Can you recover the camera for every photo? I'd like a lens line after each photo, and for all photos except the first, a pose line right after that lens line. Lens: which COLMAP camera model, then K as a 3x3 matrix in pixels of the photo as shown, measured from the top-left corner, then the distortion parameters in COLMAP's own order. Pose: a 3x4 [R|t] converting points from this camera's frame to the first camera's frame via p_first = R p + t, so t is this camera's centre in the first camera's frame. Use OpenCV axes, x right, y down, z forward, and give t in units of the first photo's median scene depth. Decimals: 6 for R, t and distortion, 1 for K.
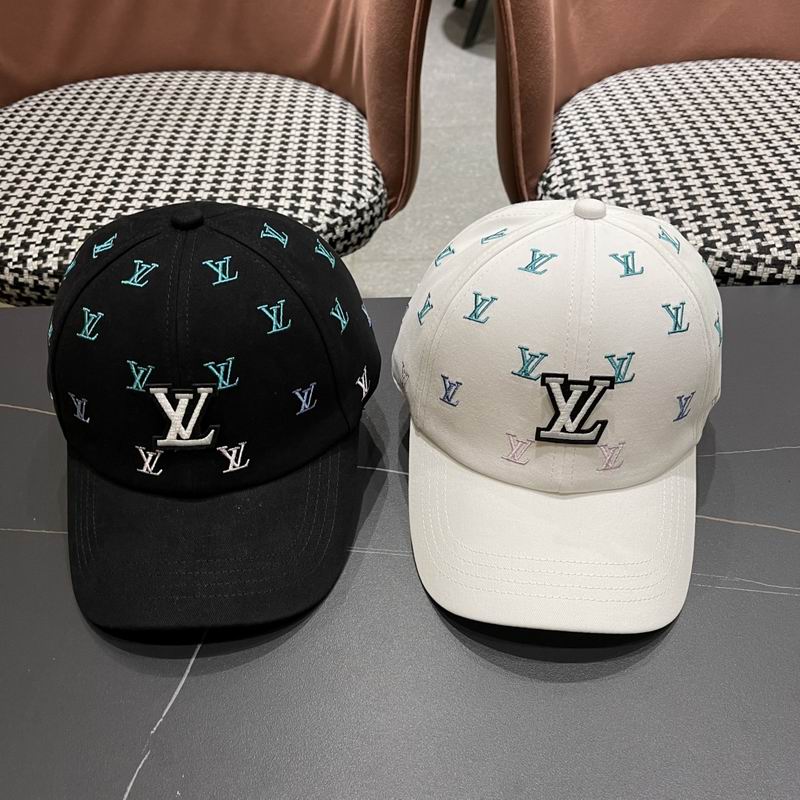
lens RADIAL K [[847.7, 0, 397.9], [0, 847.7, 404.5], [0, 0, 1]] dist [0.014502, 0.000000]
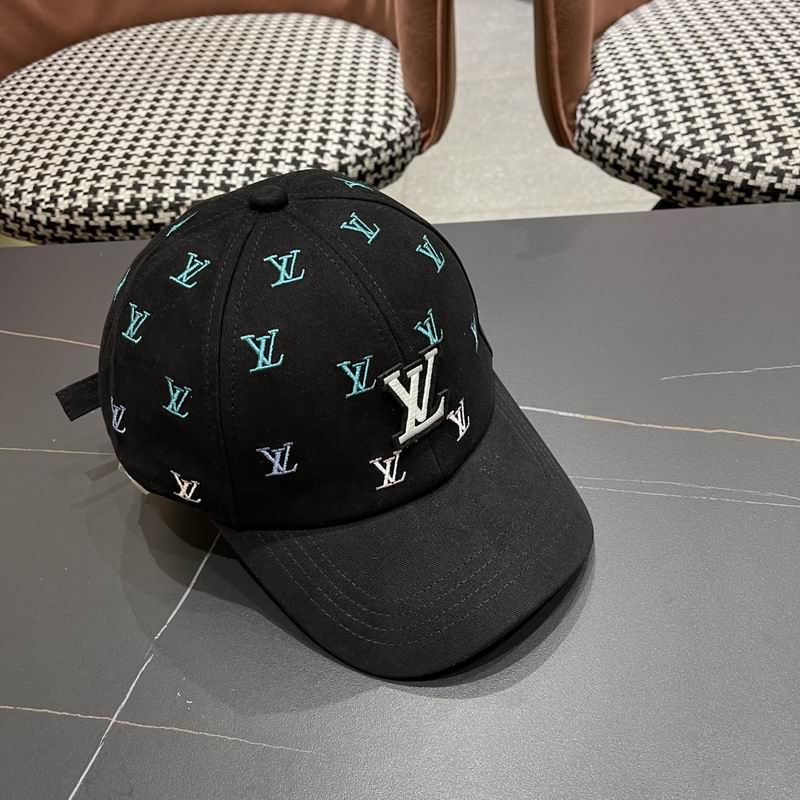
lens RADIAL K [[847.7, 0, 391.0], [0, 847.7, 410.9], [0, 0, 1]] dist [0.014502, 0.000000]
pose [[0.996181, -0.006598, -0.087066, 0.039123], [0.009602, 0.999371, 0.034130, 0.046539], [0.086786, -0.034836, 0.995618, 0.021737]]
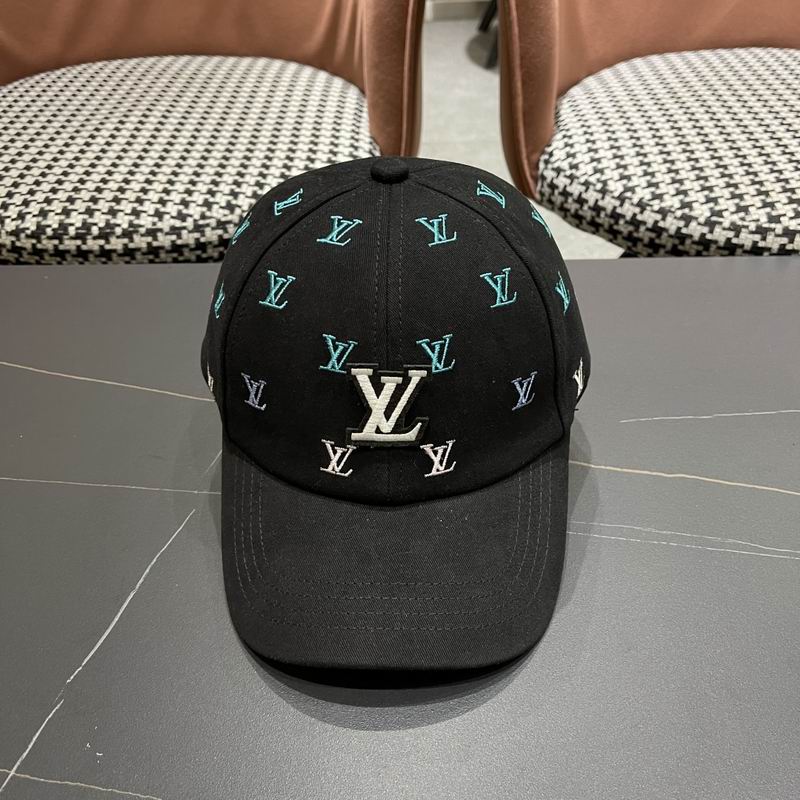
lens RADIAL K [[847.7, 0, 400.5], [0, 847.7, 400.3], [0, 0, 1]] dist [0.014502, 0.000000]
pose [[0.999308, 0.024351, -0.028102, 0.042257], [-0.025691, 0.998500, -0.048348, 0.065113], [0.026883, 0.049037, 0.998435, 0.051120]]
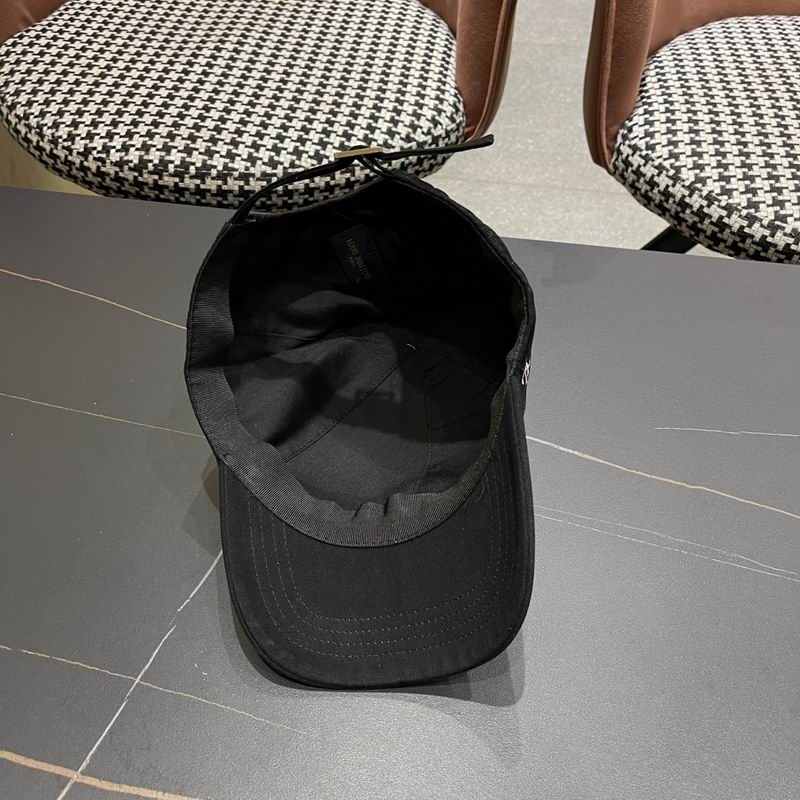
lens RADIAL K [[847.7, 0, 393.2], [0, 847.7, 406.3], [0, 0, 1]] dist [0.014502, 0.000000]
pose [[0.988270, 0.139595, -0.061926, 0.012315], [-0.131883, 0.984596, 0.114796, -0.024548], [0.076997, -0.105283, 0.991457, -0.033765]]
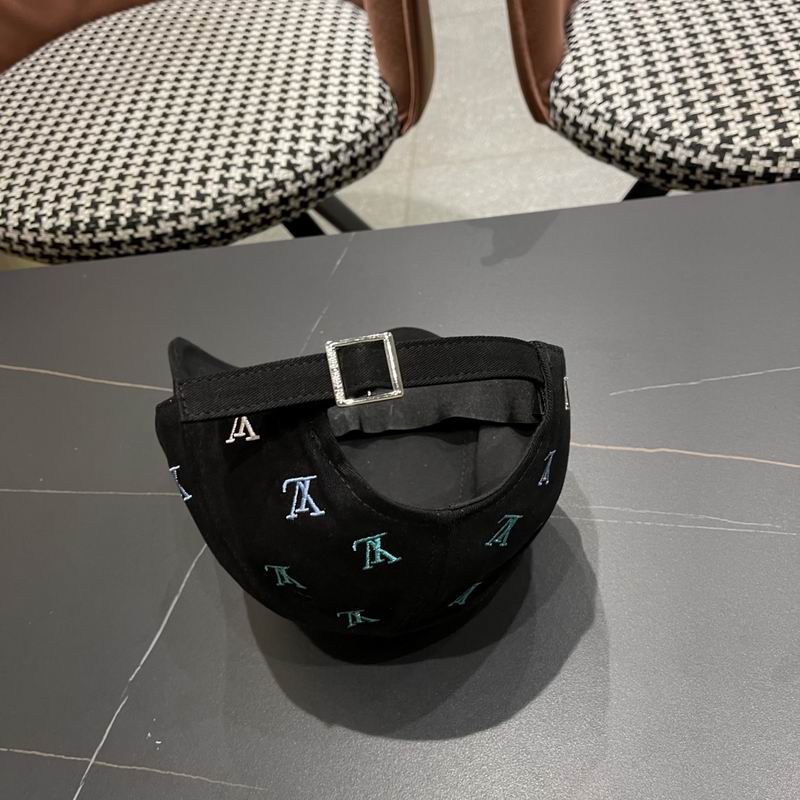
lens RADIAL K [[847.7, 0, 407.6], [0, 847.7, 413.0], [0, 0, 1]] dist [0.014502, 0.000000]
pose [[0.989017, -0.052323, -0.138230, 0.122917], [0.070726, 0.988753, 0.131774, -0.038211], [0.129781, -0.140103, 0.981595, 0.011119]]
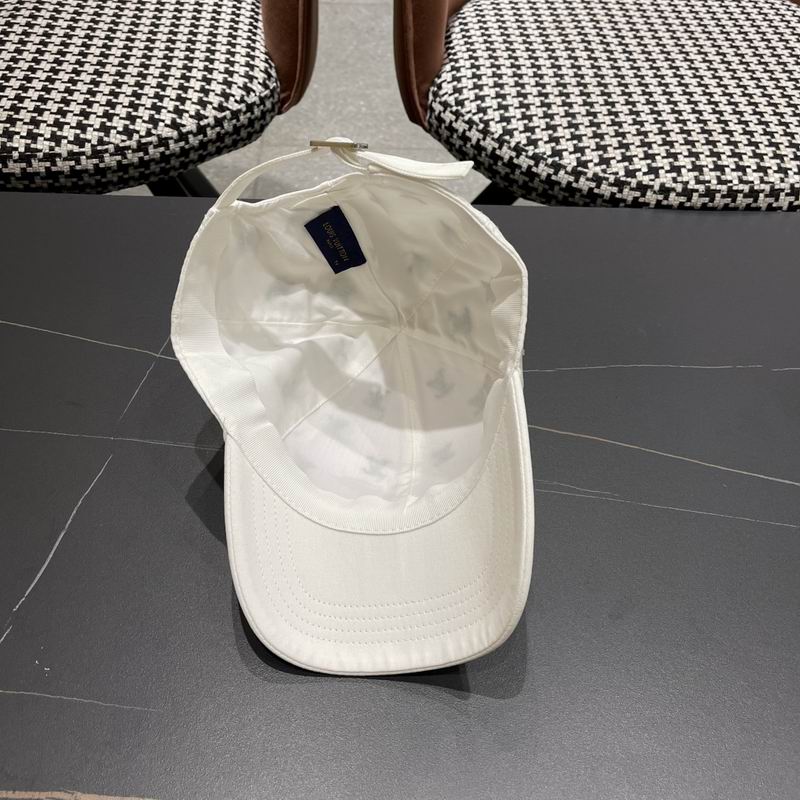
lens RADIAL K [[847.7, 0, 402.4], [0, 847.7, 406.1], [0, 0, 1]] dist [0.014502, 0.000000]
pose [[0.995141, 0.031163, 0.093399, 0.051934], [-0.043974, 0.989398, 0.138410, -0.025770], [-0.088095, -0.141845, 0.985961, -0.047275]]
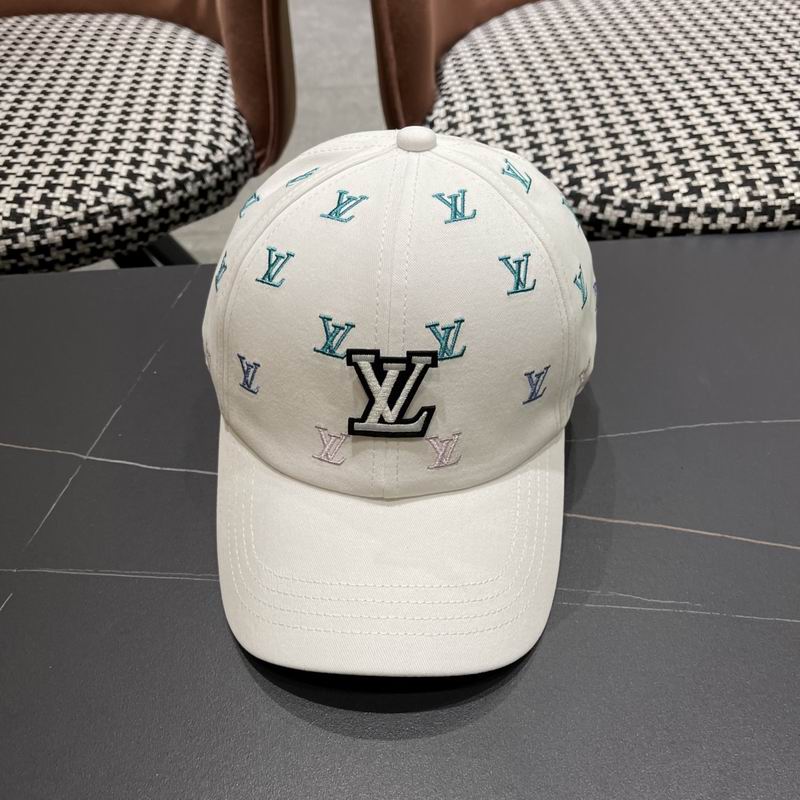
lens RADIAL K [[847.7, 0, 398.3], [0, 847.7, 406.4], [0, 0, 1]] dist [0.014502, 0.000000]
pose [[0.998668, -0.034878, 0.038030, 0.100771], [0.033546, 0.998820, 0.035111, -0.005570], [-0.039210, -0.033789, 0.998660, 0.118673]]
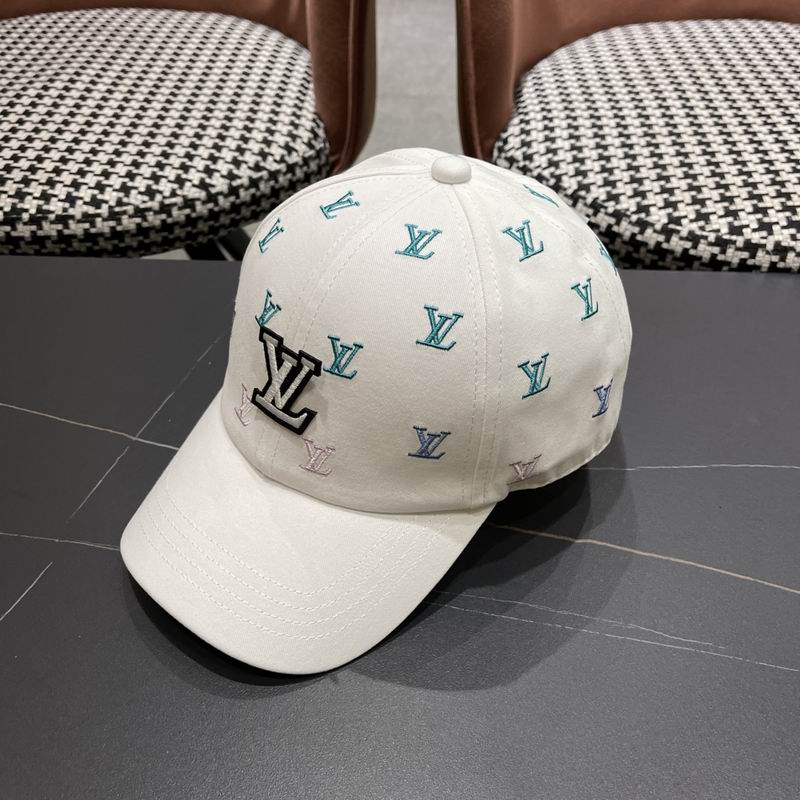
lens RADIAL K [[847.7, 0, 396.7], [0, 847.7, 405.4], [0, 0, 1]] dist [0.014502, 0.000000]
pose [[0.997726, 0.057863, -0.034552, 0.112817], [-0.056977, 0.998034, 0.026105, -0.007566], [0.035994, -0.024077, 0.999062, 0.111933]]
